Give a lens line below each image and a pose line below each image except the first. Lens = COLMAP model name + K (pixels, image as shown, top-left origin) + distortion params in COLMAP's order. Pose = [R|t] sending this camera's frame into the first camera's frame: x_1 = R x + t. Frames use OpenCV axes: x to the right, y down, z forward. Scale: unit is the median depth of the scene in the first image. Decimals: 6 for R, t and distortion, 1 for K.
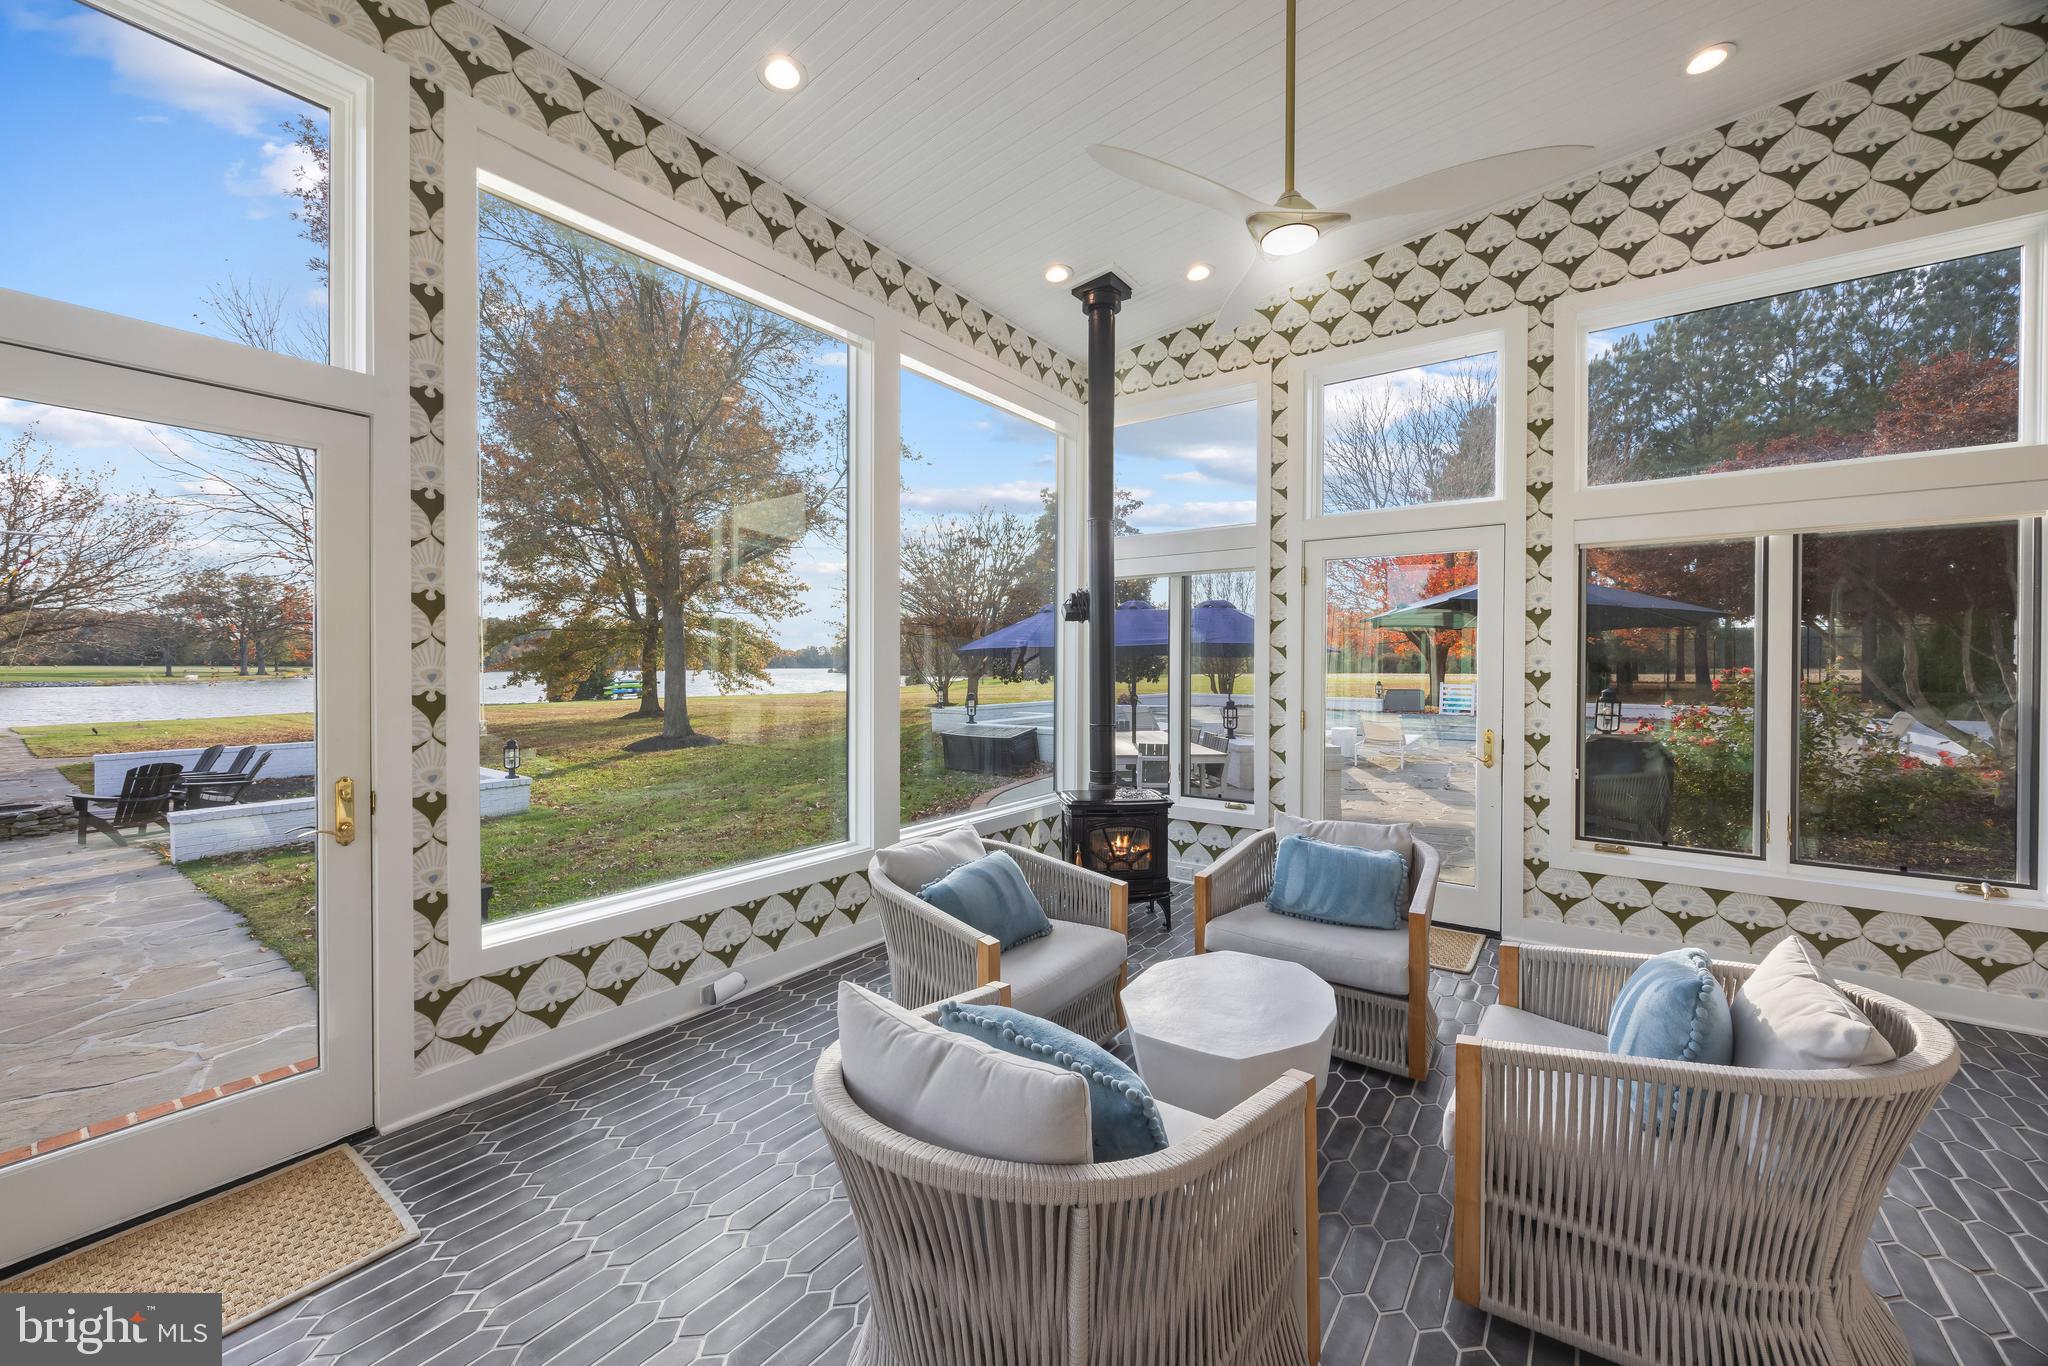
lens RADIAL K [[795.7, 0, 1036.2], [0, 795.7, 666.0], [0, 0, 1]] dist [0.000952, 0.000044]
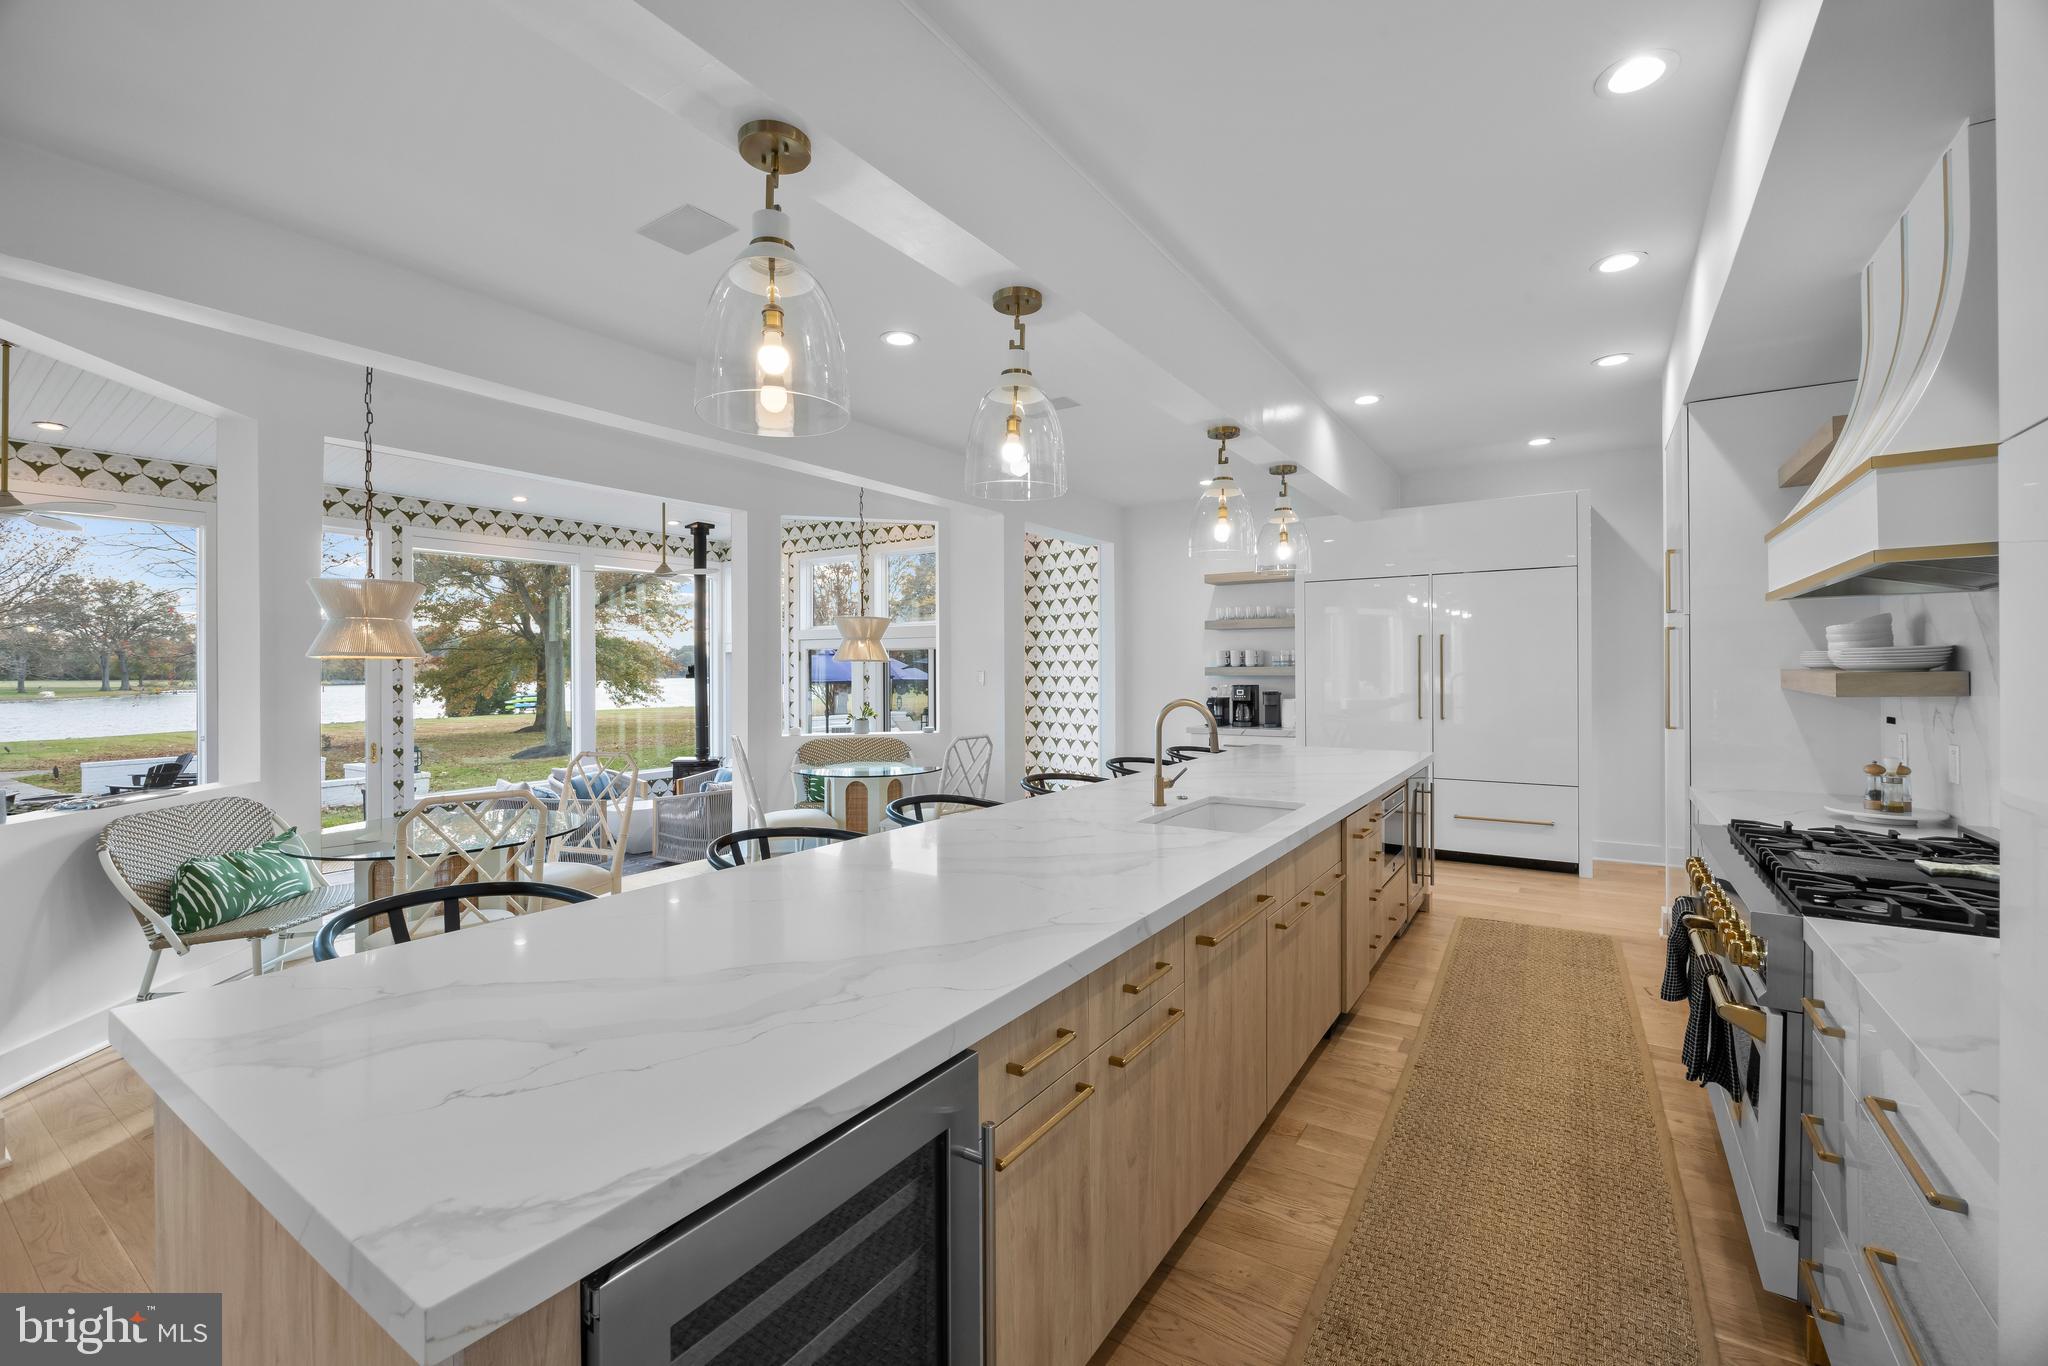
lens RADIAL K [[862.1, 0, 1014.4], [0, 862.1, 667.0], [0, 0, 1]] dist [0.003643, 0.000875]
pose [[0.999530, -0.009307, 0.029206, 0.101557], [0.009457, 0.999943, -0.005007, -0.008008], [-0.029158, 0.005281, 0.999561, -0.160338]]
